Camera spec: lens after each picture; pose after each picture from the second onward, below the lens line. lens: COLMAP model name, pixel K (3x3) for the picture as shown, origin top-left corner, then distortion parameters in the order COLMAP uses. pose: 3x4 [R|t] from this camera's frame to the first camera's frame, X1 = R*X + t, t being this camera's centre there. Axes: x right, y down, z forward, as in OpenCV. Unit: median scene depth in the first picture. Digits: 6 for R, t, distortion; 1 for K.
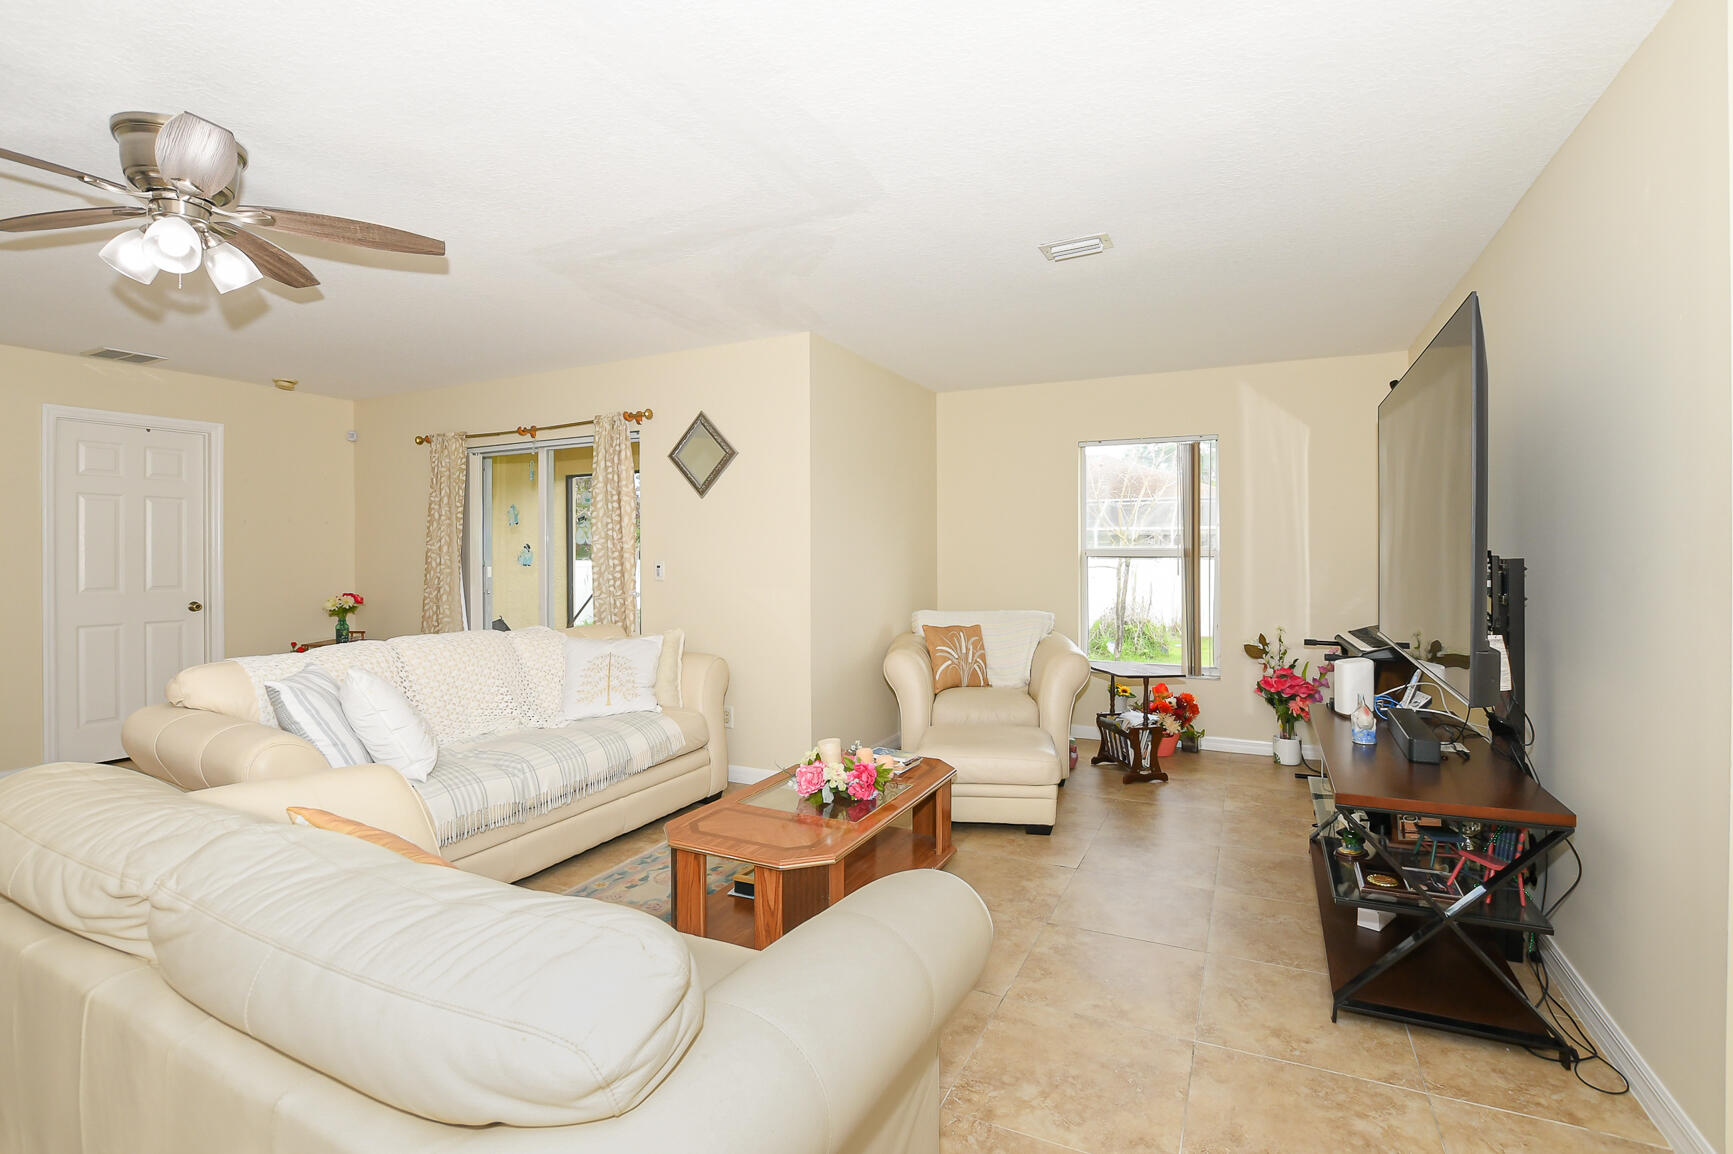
lens RADIAL K [[796.4, 0, 866.5], [0, 796.4, 577.0], [0, 0, 1]] dist [-0.085943, 0.000019]
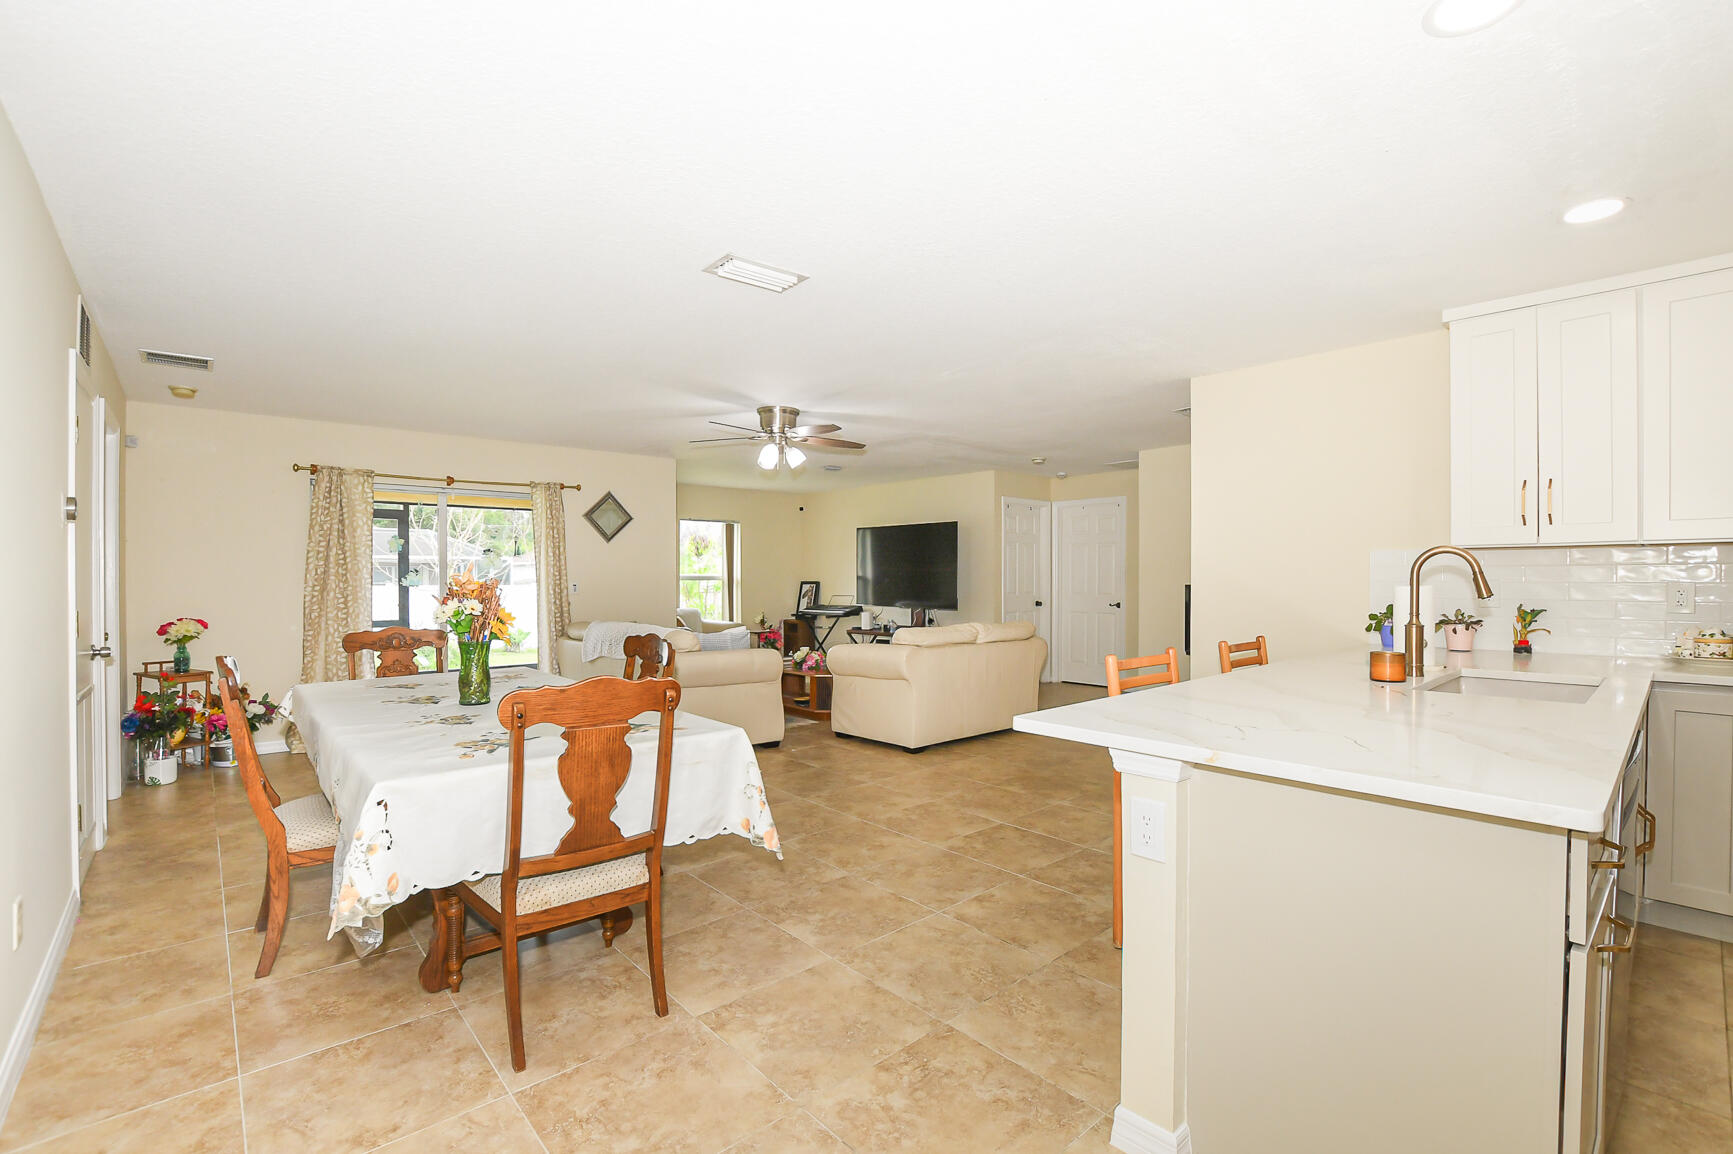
lens RADIAL K [[772.2, 0, 872.9], [0, 772.2, 581.1], [0, 0, 1]] dist [-0.023367, 0.000529]
pose [[0.370829, -0.001936, 0.928699, -1.433079], [0.034827, 0.999323, -0.011823, 0.018056], [-0.928048, 0.036728, 0.370646, -0.106530]]
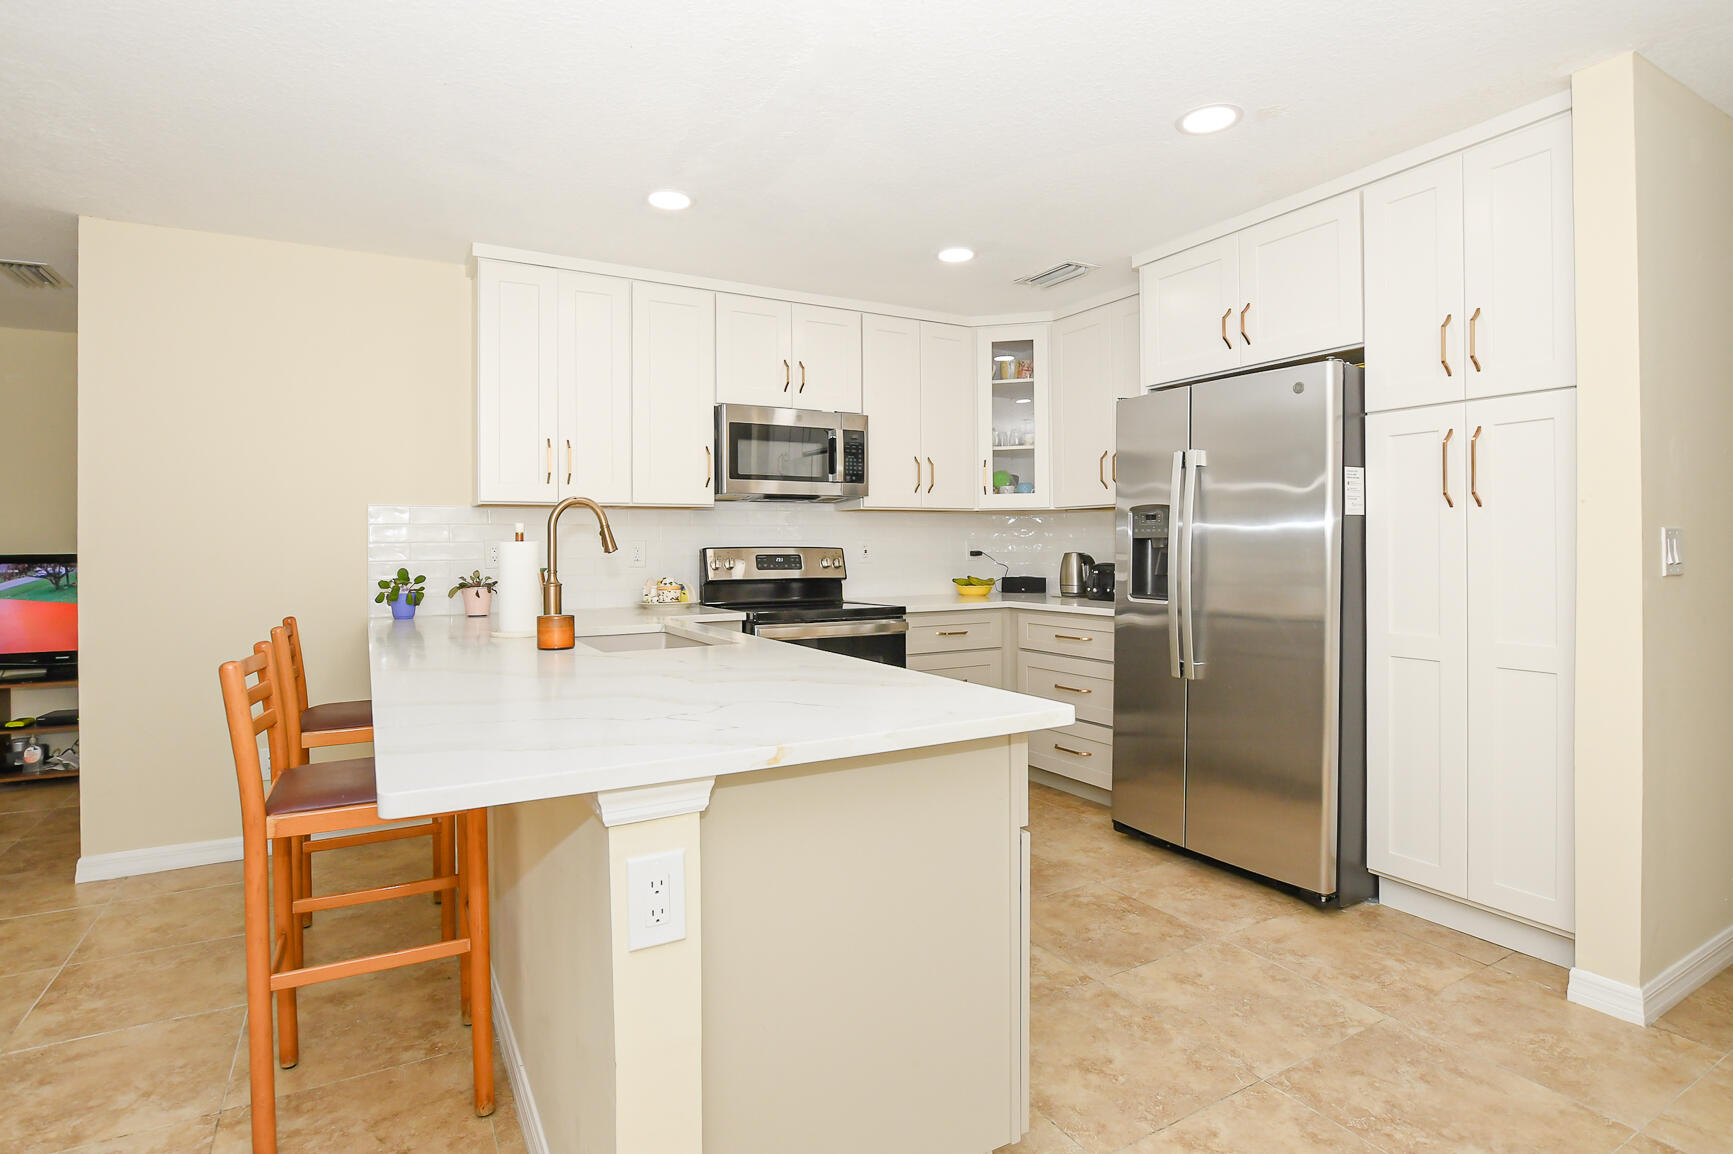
lens RADIAL K [[866.3, 0, 861.3], [0, 866.3, 545.4], [0, 0, 1]] dist [-0.021893, -0.000165]
pose [[-0.820540, 0.009387, 0.571512, -1.253244], [0.032005, 0.999051, 0.029542, 0.021924], [-0.570693, 0.042531, -0.820062, 0.083661]]
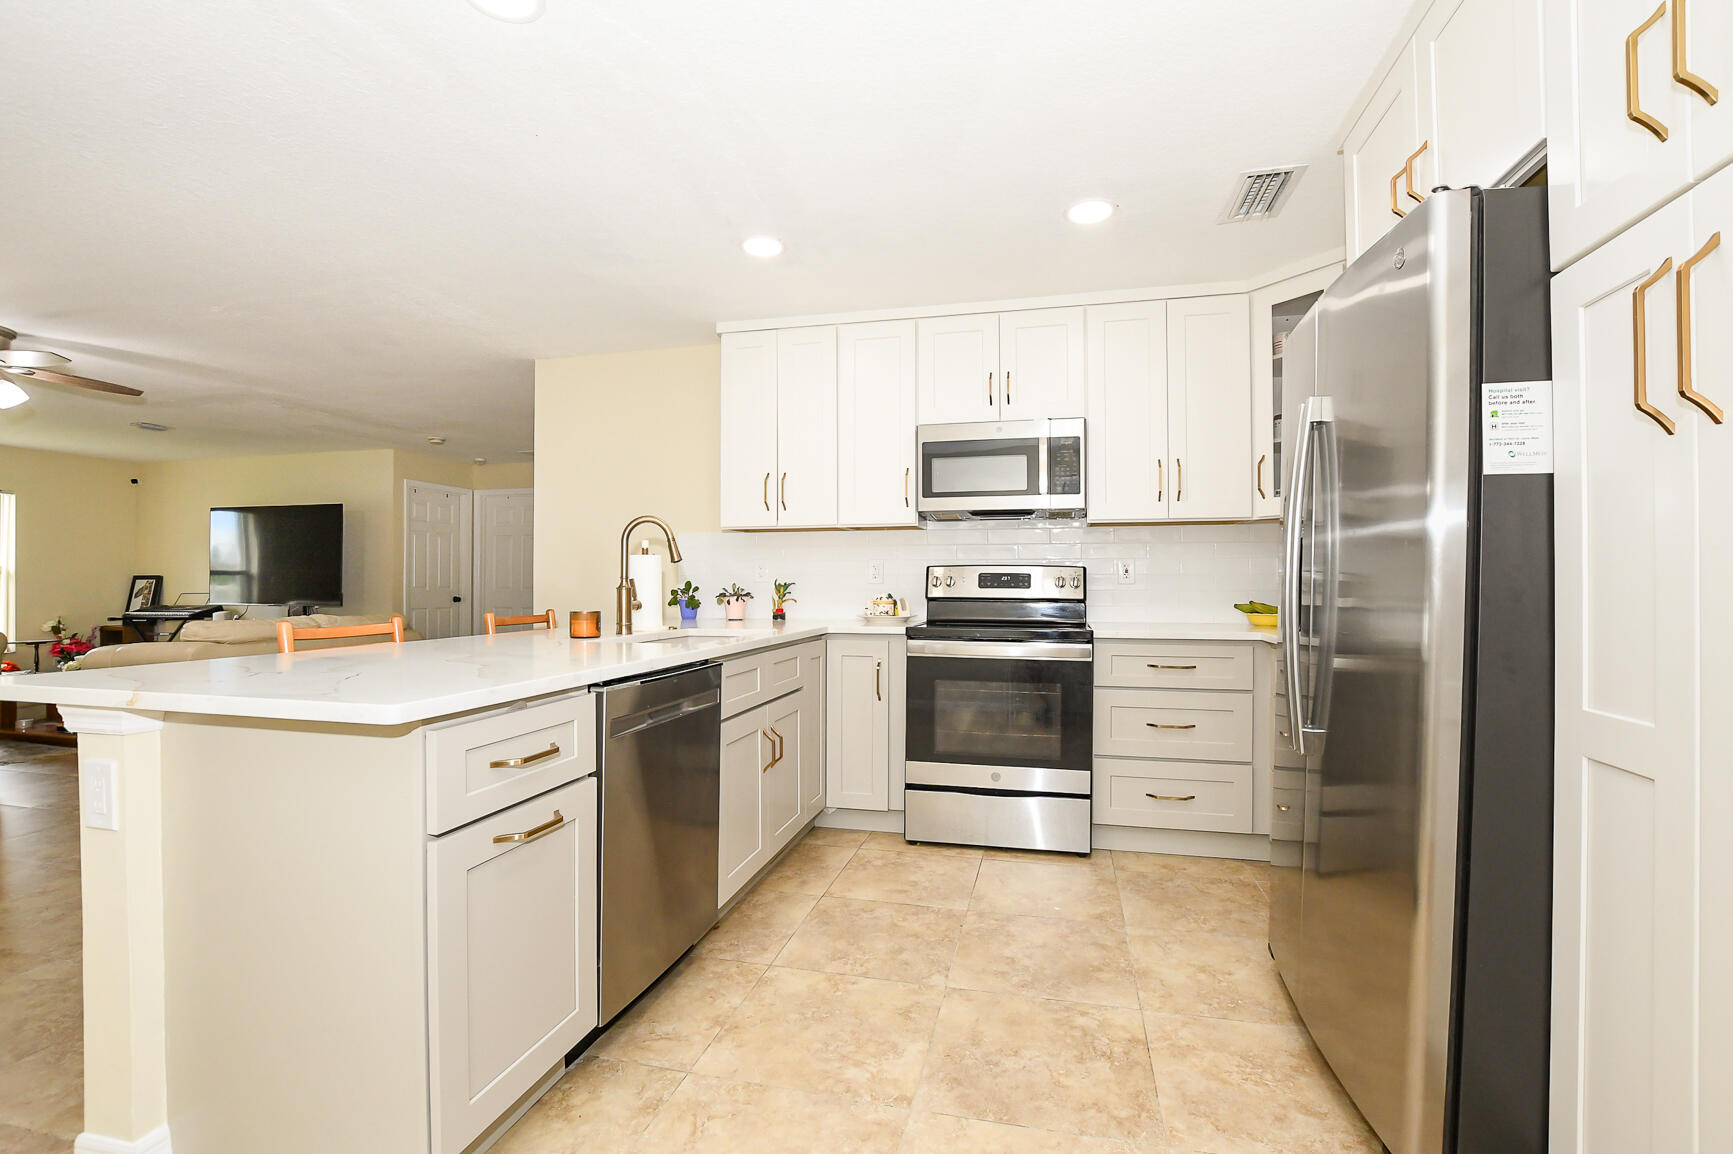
lens RADIAL K [[771.6, 0, 866.5], [0, 771.6, 577.0], [0, 0, 1]] dist [-0.023808, 0.000776]
pose [[-0.213566, 0.012230, 0.976852, -1.413426], [0.038086, 0.999266, -0.004184, 0.059506], [-0.976186, 0.036310, -0.213875, -0.325730]]
